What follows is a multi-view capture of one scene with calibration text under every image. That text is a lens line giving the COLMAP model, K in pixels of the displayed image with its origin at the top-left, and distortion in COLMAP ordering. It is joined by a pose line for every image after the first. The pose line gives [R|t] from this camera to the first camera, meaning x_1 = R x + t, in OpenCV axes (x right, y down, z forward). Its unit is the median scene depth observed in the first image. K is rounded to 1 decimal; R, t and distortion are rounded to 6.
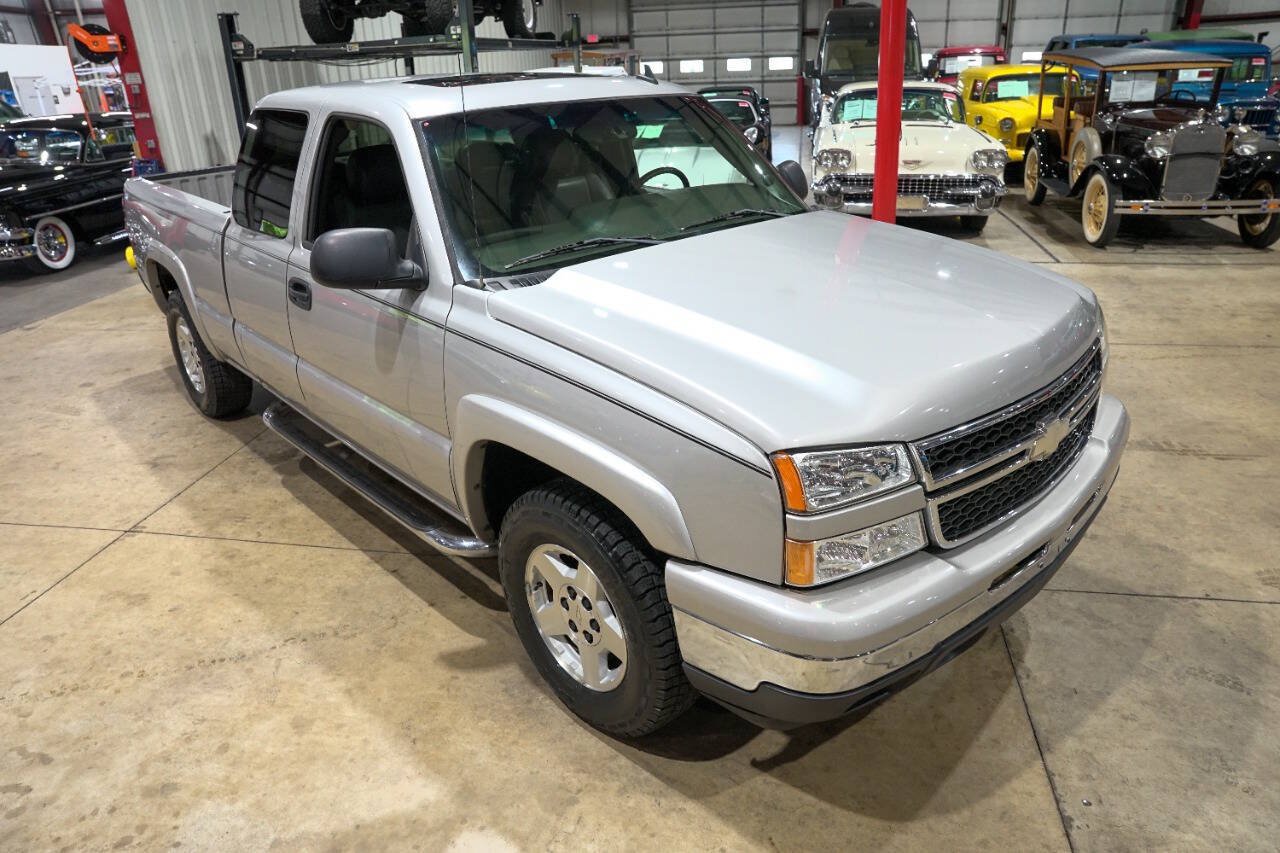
lens RADIAL K [[877.6, 0, 643.8], [0, 877.6, 425.1], [0, 0, 1]] dist [-0.142946, 0.112817]
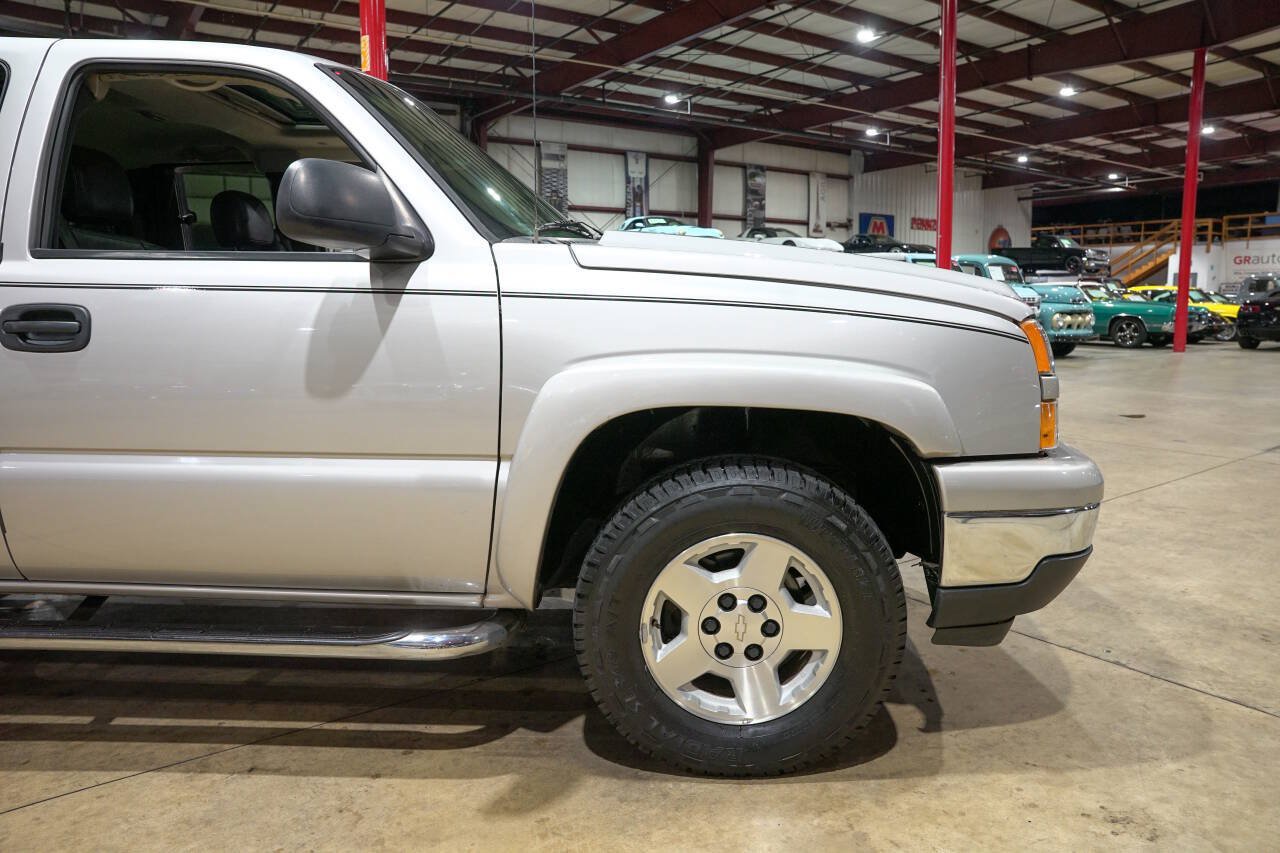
lens RADIAL K [[878.1, 0, 643.5], [0, 878.1, 425.9], [0, 0, 1]] dist [-0.143627, 0.115138]
pose [[0.700807, -0.069896, 0.709918, -0.548225], [0.264002, 0.949940, -0.167086, 0.121253], [-0.662701, 0.304514, 0.684177, 0.365349]]
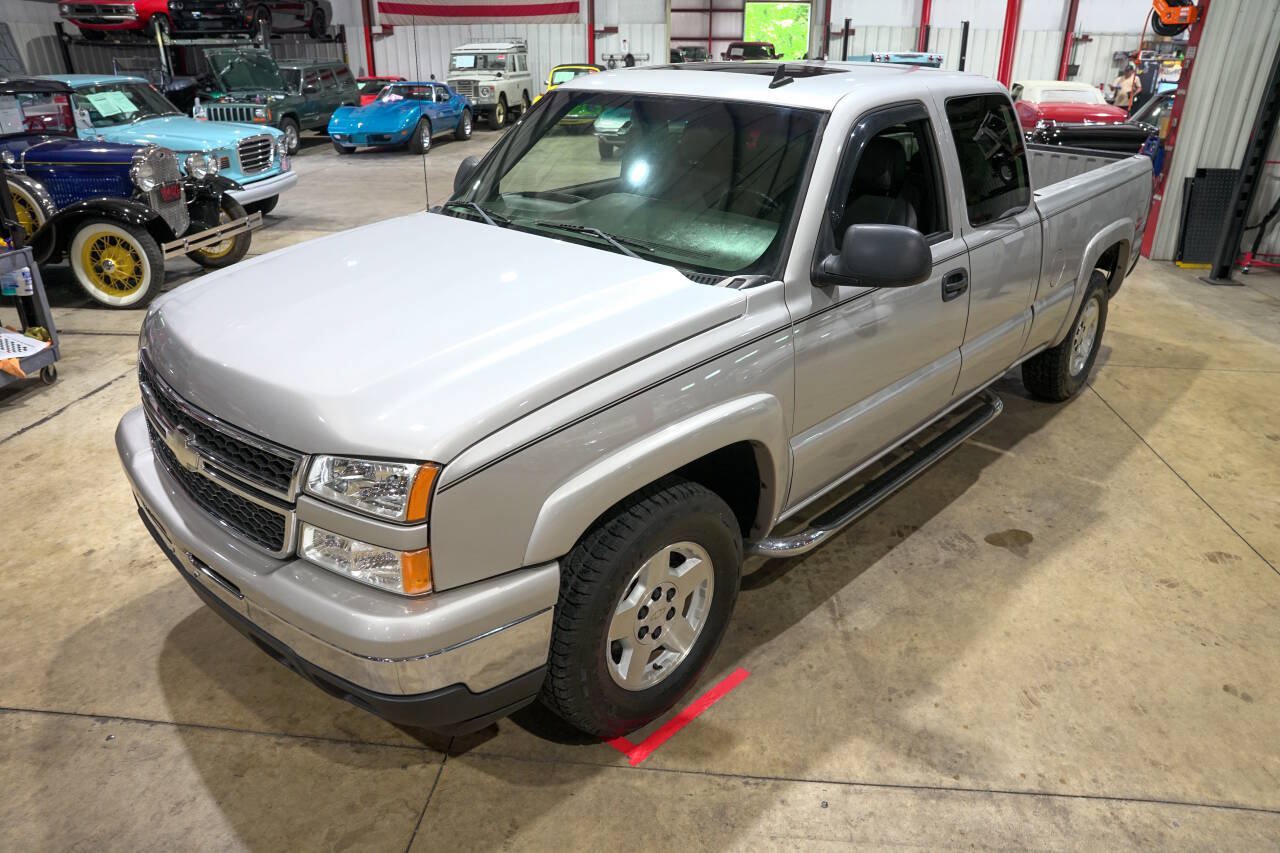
lens RADIAL K [[877.6, 0, 643.8], [0, 877.6, 425.1], [0, 0, 1]] dist [-0.142946, 0.112817]
pose [[0.073203, 0.439584, -0.895213, 0.991691], [-0.402870, 0.834160, 0.376661, -0.428912], [0.912325, 0.333082, 0.238158, 0.883960]]
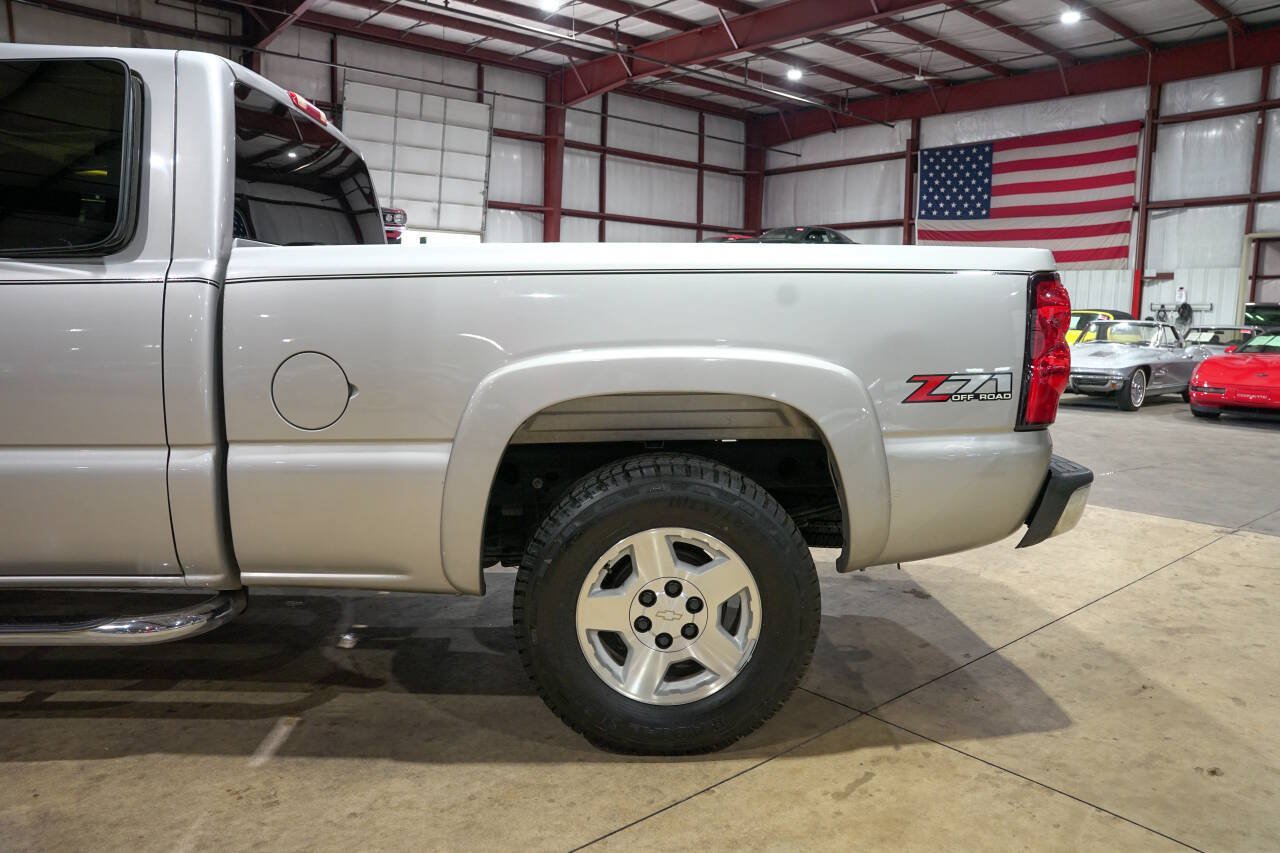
lens RADIAL K [[877.6, 0, 643.8], [0, 877.6, 425.1], [0, 0, 1]] dist [-0.142946, 0.112817]
pose [[-0.639738, 0.122181, -0.758820, 0.105350], [-0.298791, 0.870092, 0.391999, -0.692937], [0.708138, 0.477505, -0.520124, 2.197106]]
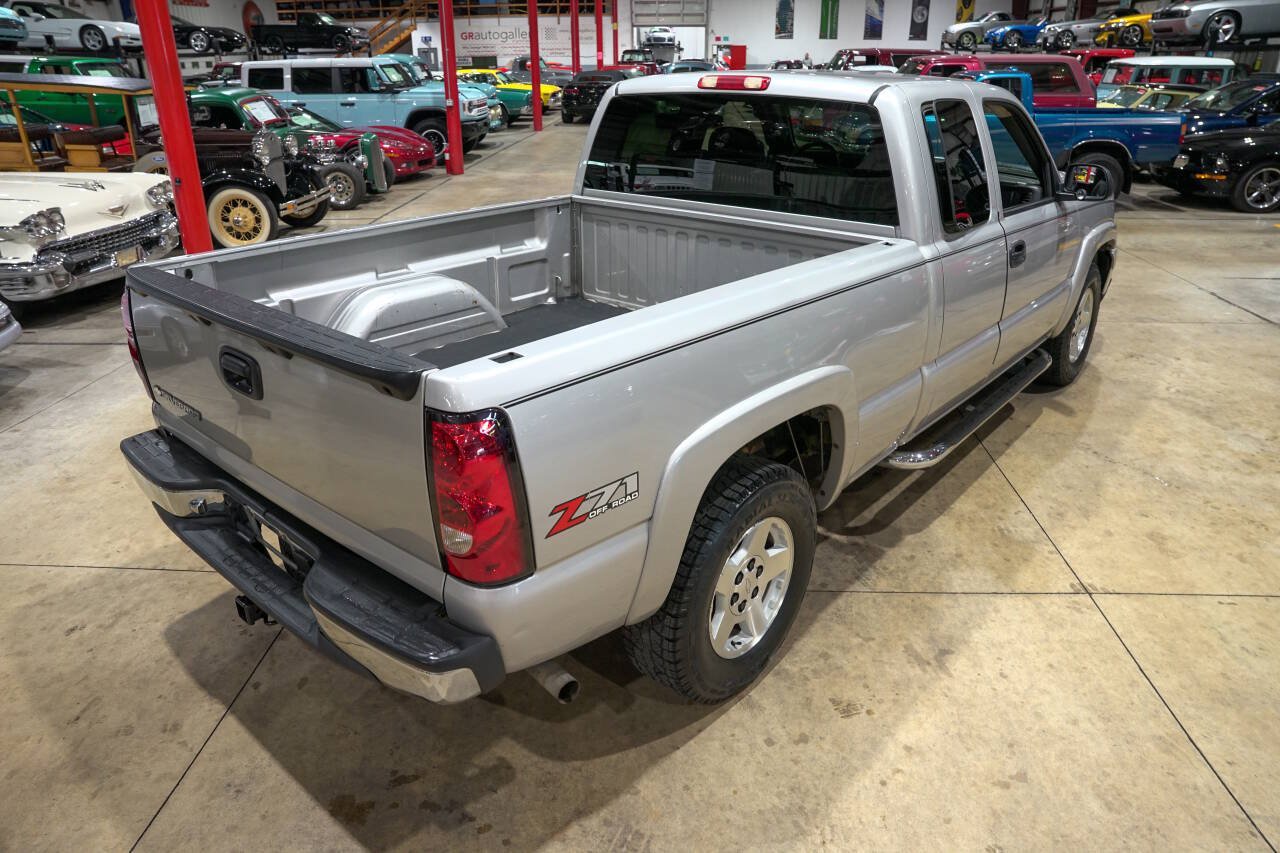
lens RADIAL K [[878.1, 0, 643.5], [0, 878.1, 425.9], [0, 0, 1]] dist [-0.143627, 0.115138]
pose [[-0.120542, -0.360566, 0.924912, -1.549940], [0.403503, 0.833471, 0.377507, -0.622409], [-0.907003, 0.418710, 0.045021, 1.563309]]
